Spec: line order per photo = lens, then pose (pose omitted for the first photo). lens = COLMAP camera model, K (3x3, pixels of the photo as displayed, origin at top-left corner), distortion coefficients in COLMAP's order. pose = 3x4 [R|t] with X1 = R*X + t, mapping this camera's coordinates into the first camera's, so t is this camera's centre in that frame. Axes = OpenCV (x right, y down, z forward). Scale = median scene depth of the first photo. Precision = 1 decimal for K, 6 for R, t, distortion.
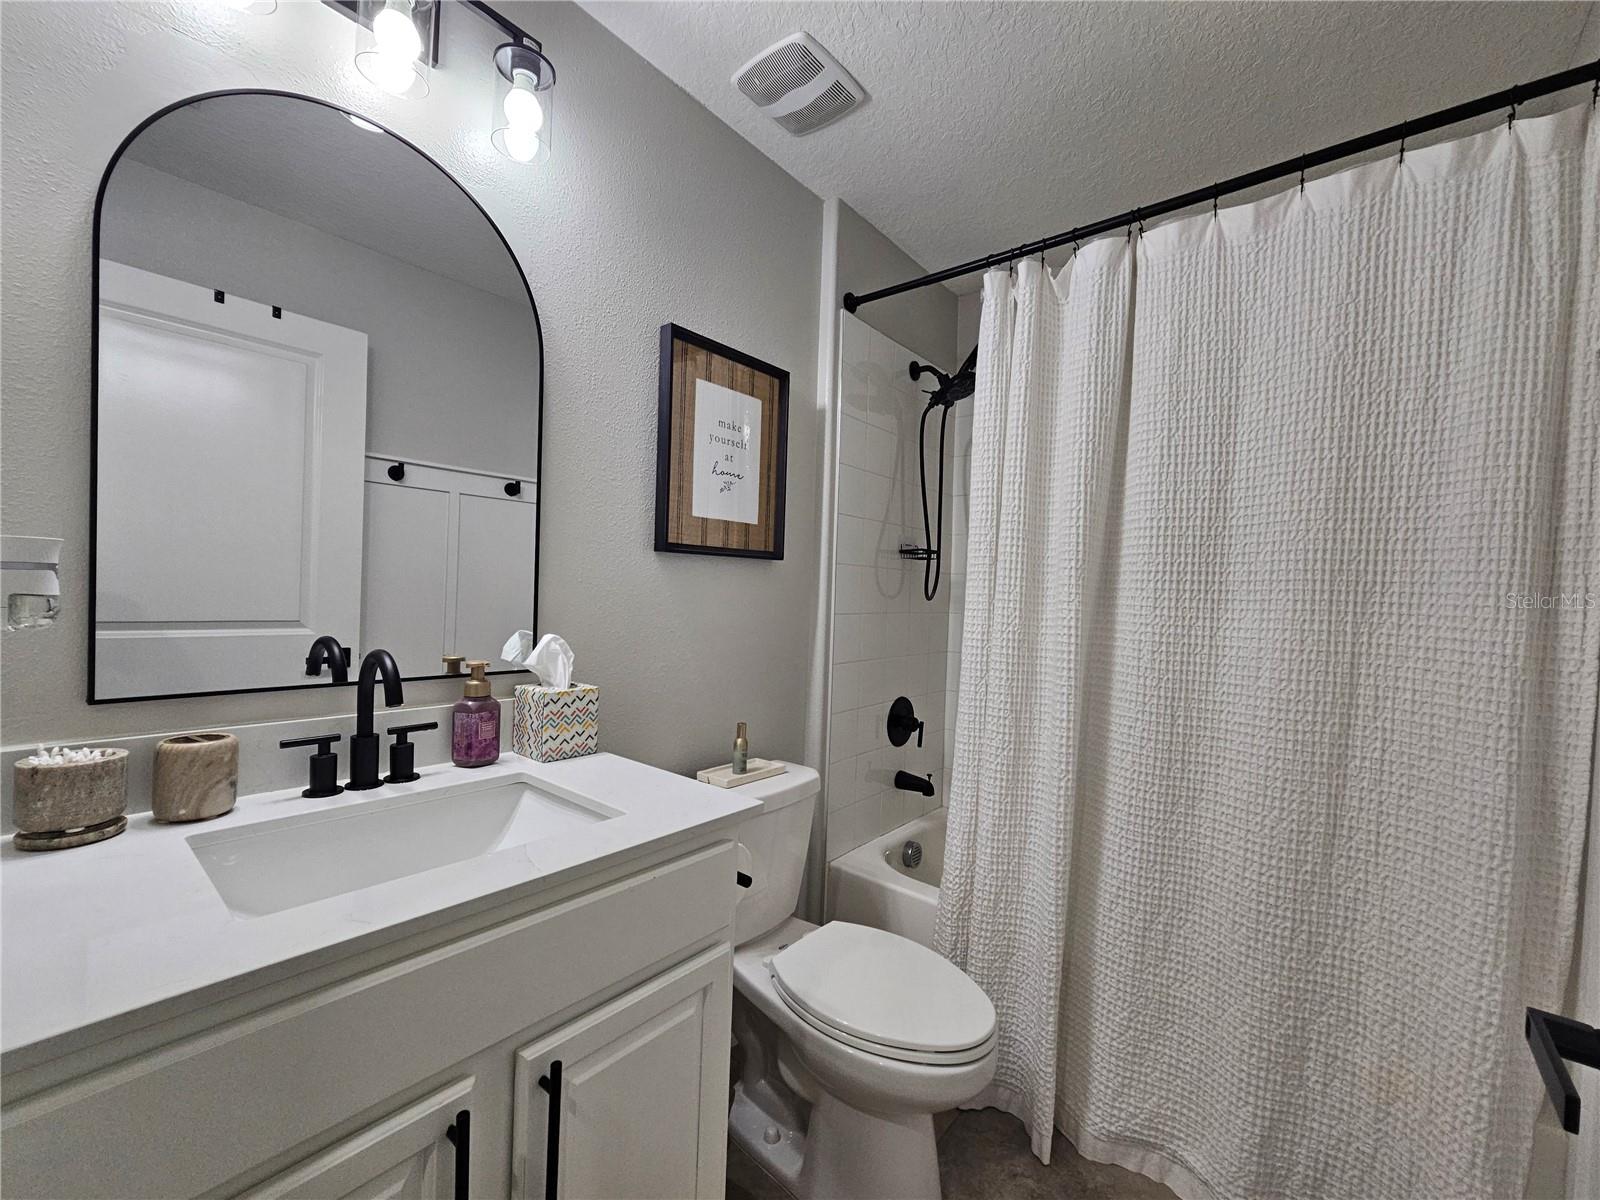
lens RADIAL K [[658.9, 0, 791.3], [0, 658.9, 600.6], [0, 0, 1]] dist [0.004048, -0.001257]
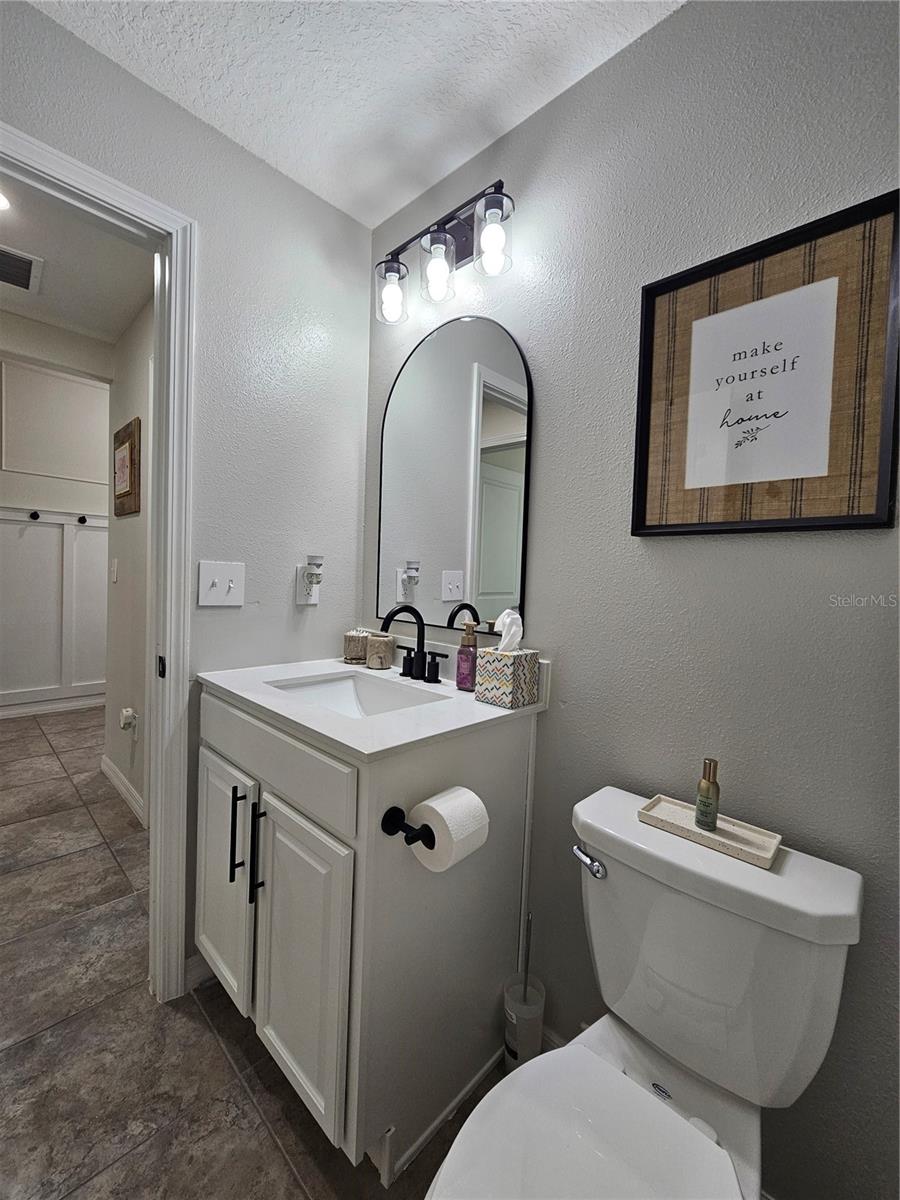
lens RADIAL K [[494.2, 0, 446.7], [0, 494.2, 596.1], [0, 0, 1]] dist [0.004048, -0.001257]
pose [[-0.059529, 0.002864, -0.998222, 0.494210], [-0.058016, 0.998296, 0.006324, 0.020505], [0.996539, 0.058289, -0.059262, 0.745271]]
